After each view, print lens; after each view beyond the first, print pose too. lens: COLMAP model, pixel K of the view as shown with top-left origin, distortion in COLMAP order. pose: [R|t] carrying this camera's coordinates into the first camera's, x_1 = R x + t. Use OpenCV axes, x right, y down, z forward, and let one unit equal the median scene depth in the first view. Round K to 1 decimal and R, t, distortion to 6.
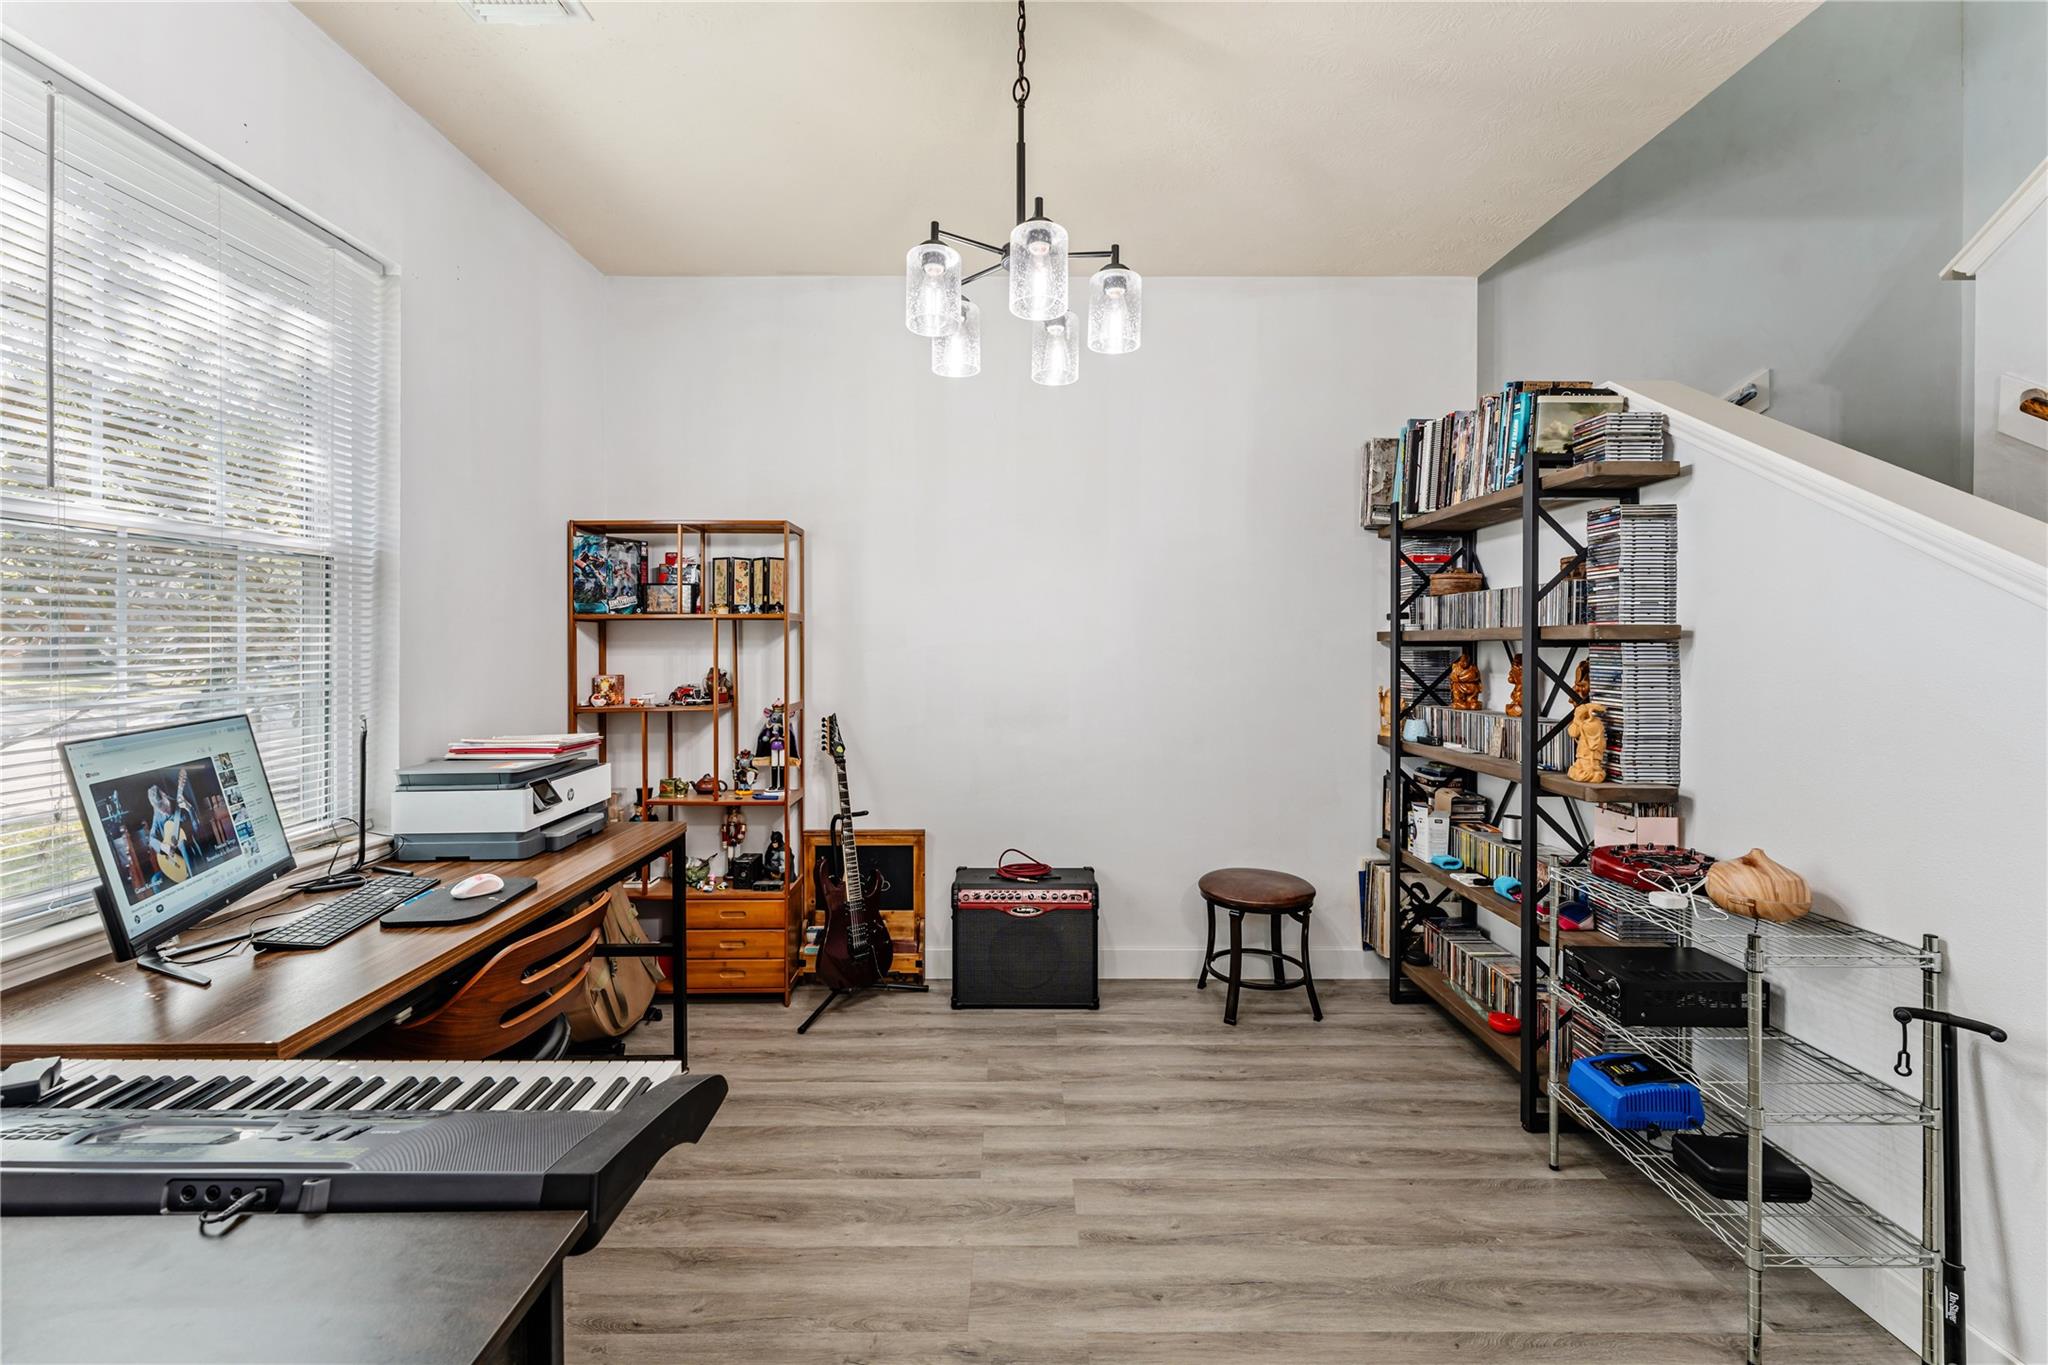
lens RADIAL K [[824.7, 0, 1020.6], [0, 824.7, 646.7], [0, 0, 1]] dist [0.003066, -0.002682]
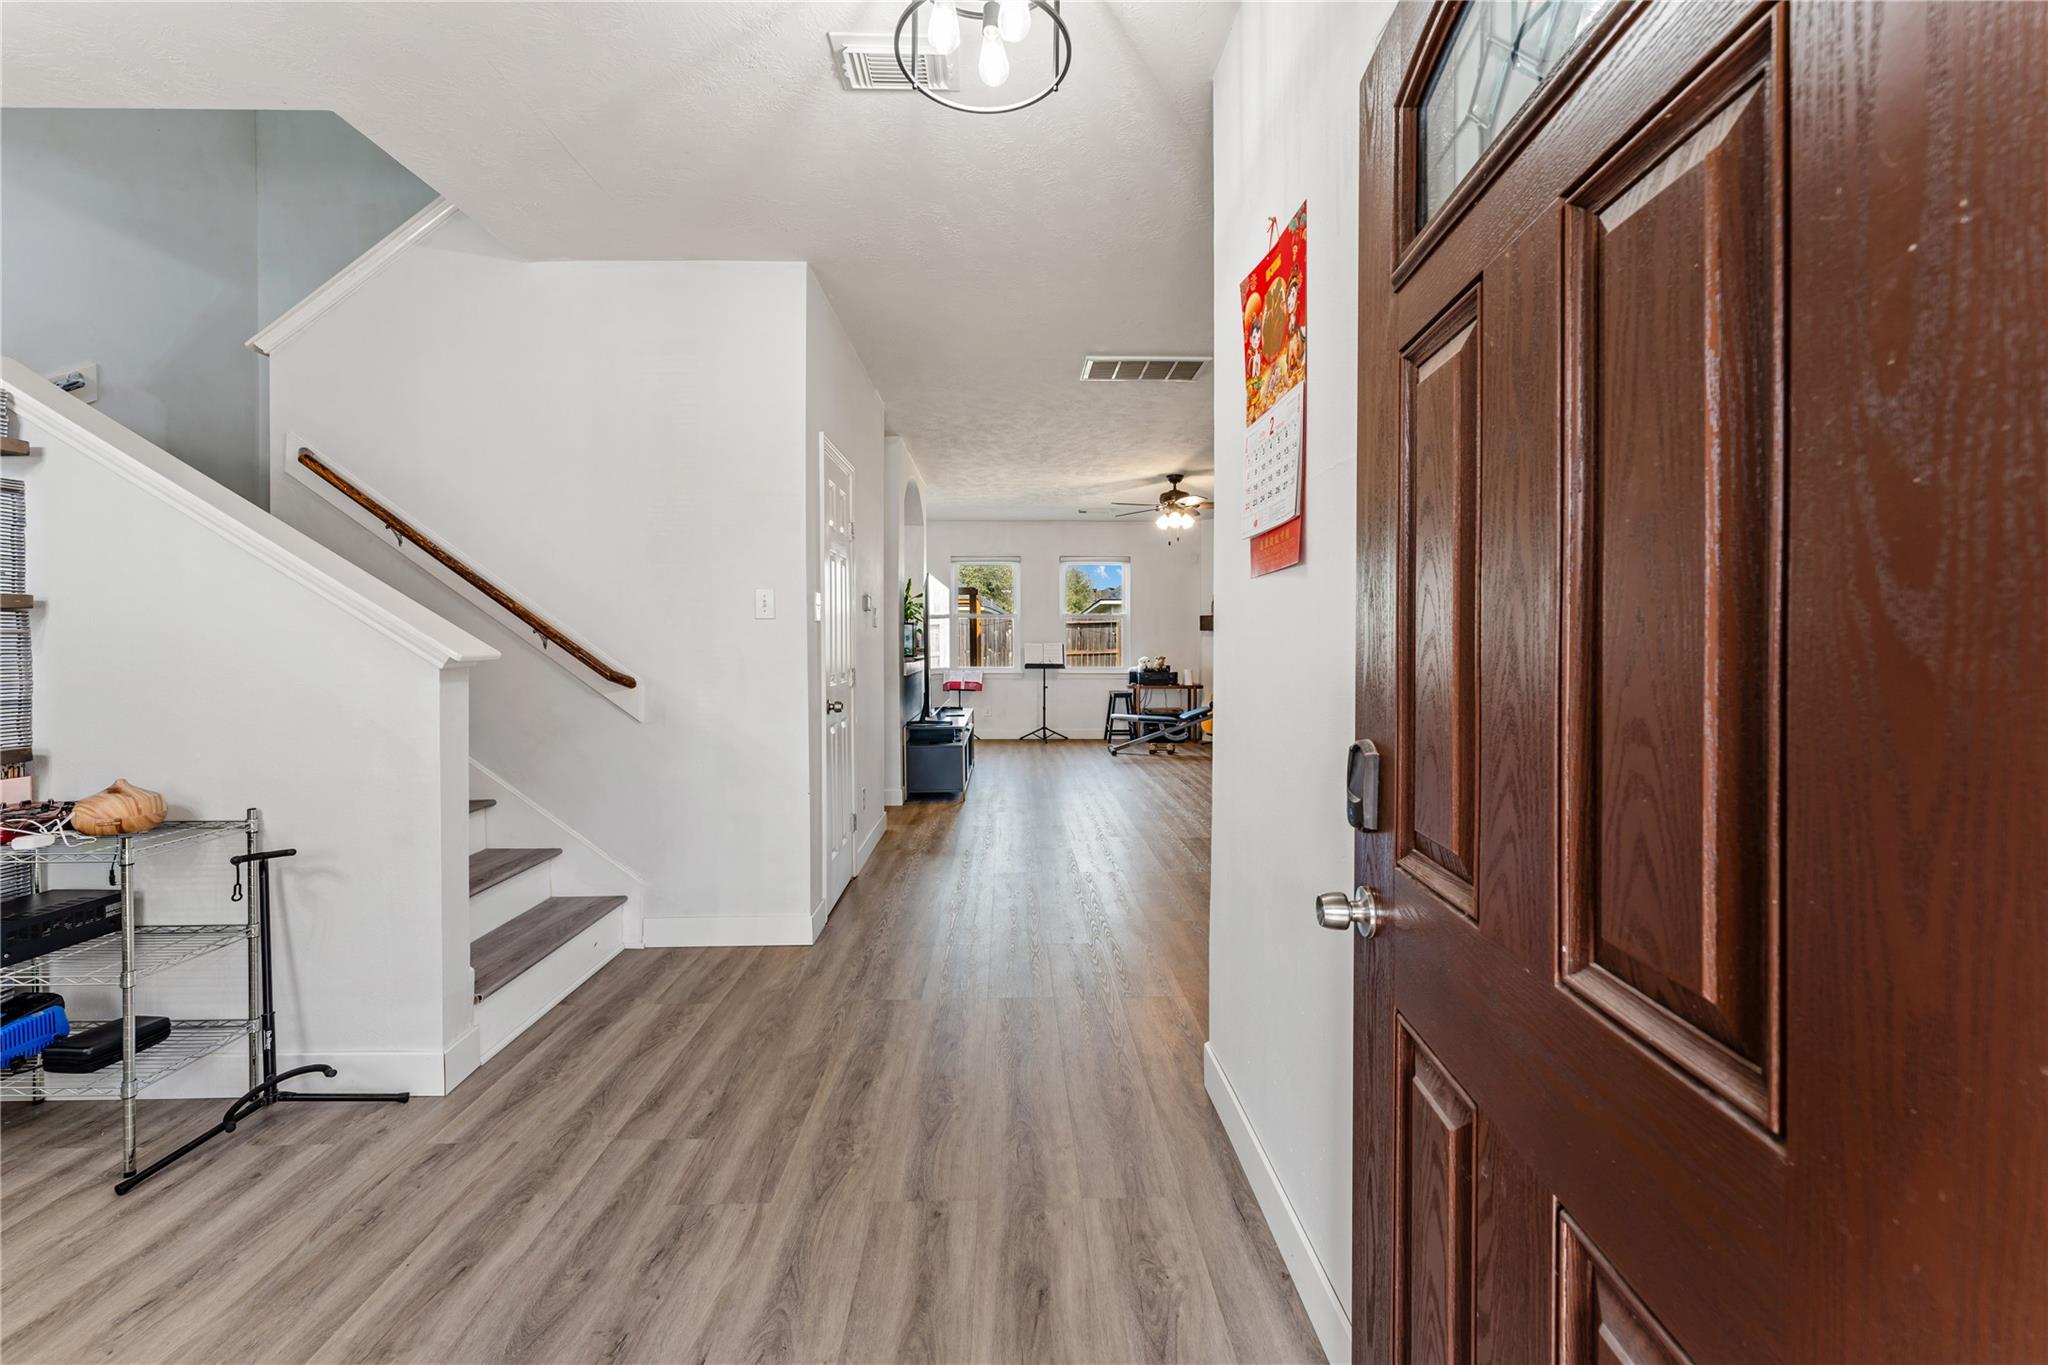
lens RADIAL K [[839.1, 0, 1016.9], [0, 839.1, 632.4], [0, 0, 1]] dist [0.000025, -0.000146]
pose [[-0.023548, 0.002501, 0.999720, -0.355460], [0.008140, 0.999964, -0.002310, 0.038573], [-0.999690, 0.008083, -0.023568, -0.280128]]
